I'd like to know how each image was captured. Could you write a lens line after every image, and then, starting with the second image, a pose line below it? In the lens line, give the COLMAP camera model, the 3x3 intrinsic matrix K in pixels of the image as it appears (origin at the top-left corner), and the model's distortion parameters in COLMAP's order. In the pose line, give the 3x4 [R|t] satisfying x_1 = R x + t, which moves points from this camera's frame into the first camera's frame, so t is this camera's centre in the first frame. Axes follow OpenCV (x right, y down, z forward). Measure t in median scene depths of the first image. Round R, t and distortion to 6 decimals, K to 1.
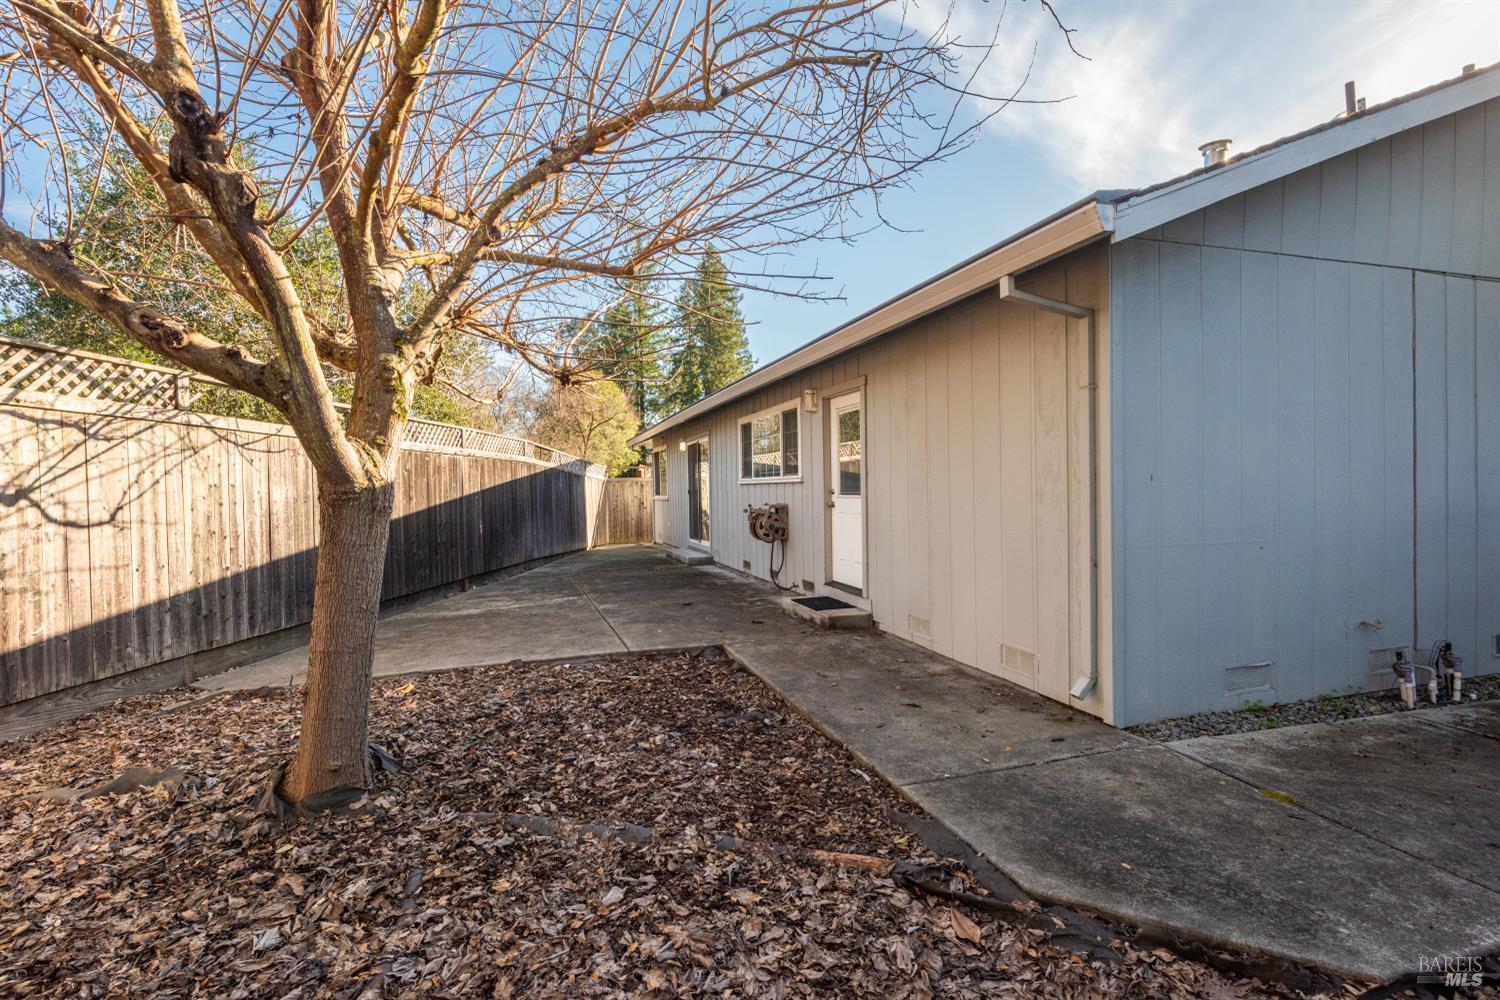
lens RADIAL K [[735.3, 0, 750.0], [0, 735.3, 500.0], [0, 0, 1]] dist [0.001354, 0.000068]
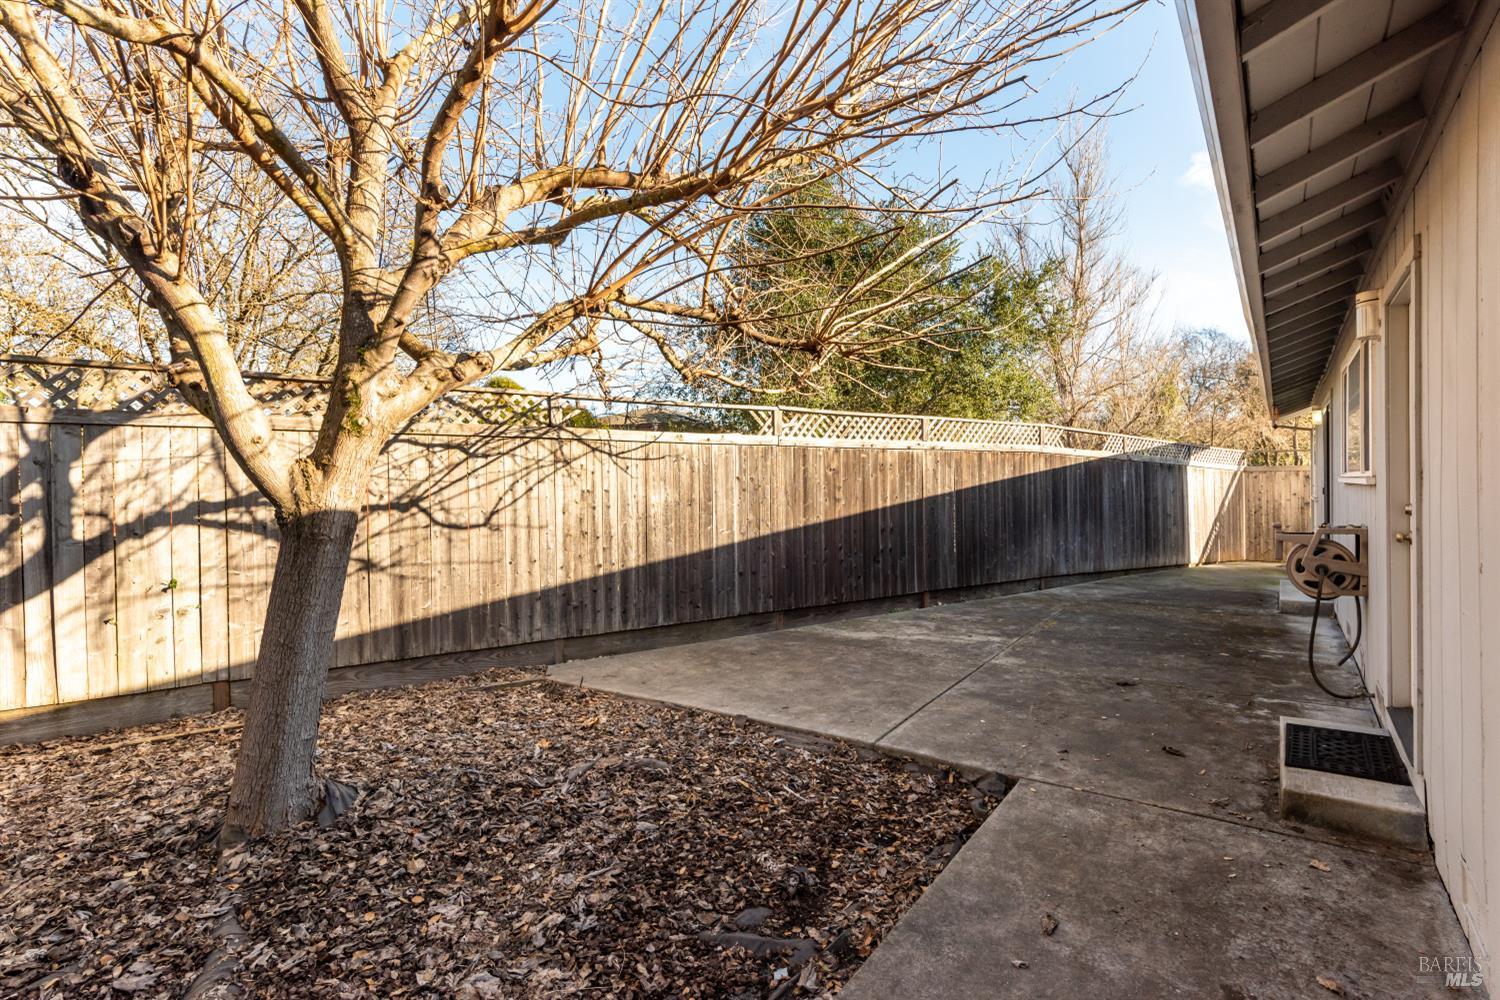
lens RADIAL K [[767.2, 0, 750.0], [0, 767.2, 500.0], [0, 0, 1]] dist [0.002164, 0.000039]
pose [[0.600023, 0.015880, -0.799825, 0.299139], [-0.002381, 0.999834, 0.018065, -0.025617], [0.799980, -0.008935, 0.599961, 0.434892]]
